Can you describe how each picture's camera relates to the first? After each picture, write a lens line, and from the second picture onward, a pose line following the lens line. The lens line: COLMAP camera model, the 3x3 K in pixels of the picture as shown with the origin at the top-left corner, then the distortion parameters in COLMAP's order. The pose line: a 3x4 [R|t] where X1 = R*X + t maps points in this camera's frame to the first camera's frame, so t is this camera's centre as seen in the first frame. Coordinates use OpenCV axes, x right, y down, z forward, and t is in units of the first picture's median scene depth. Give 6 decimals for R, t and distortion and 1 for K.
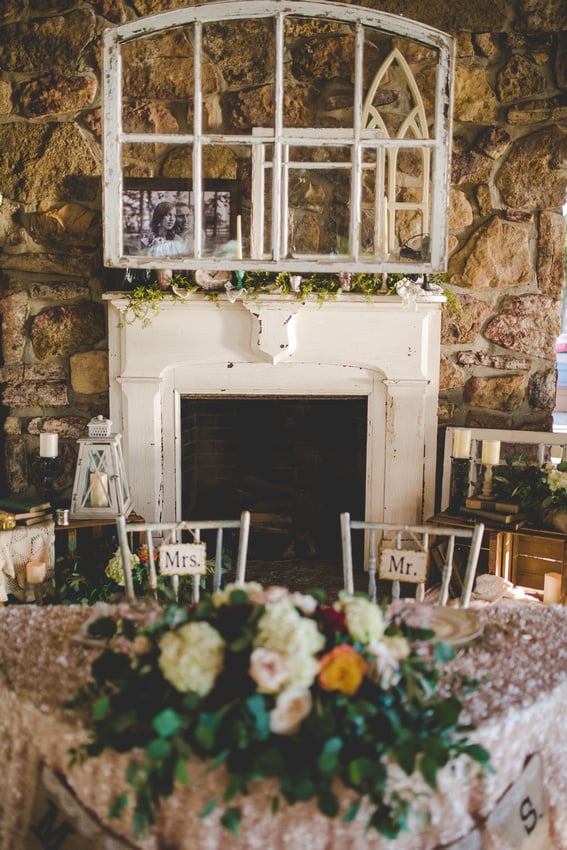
lens RADIAL K [[812.4, 0, 283.5], [0, 812.4, 425.0], [0, 0, 1]] dist [-0.023093, 0.028954]
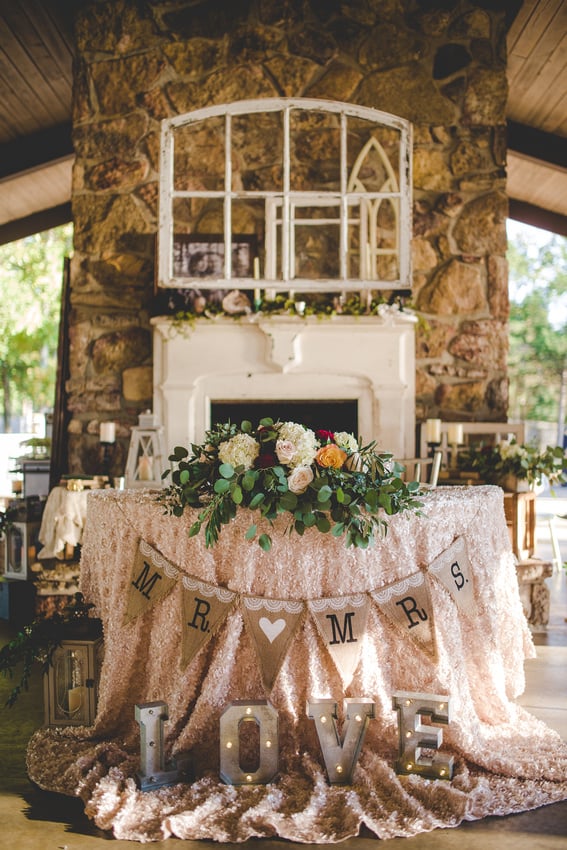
lens RADIAL K [[820.7, 0, 283.5], [0, 820.7, 425.0], [0, 0, 1]] dist [-0.022865, -0.000080]
pose [[0.999930, -0.010125, -0.006054, -0.006581], [0.009124, 0.989080, -0.147099, 0.237985], [0.007477, 0.147034, 0.989103, -0.316136]]
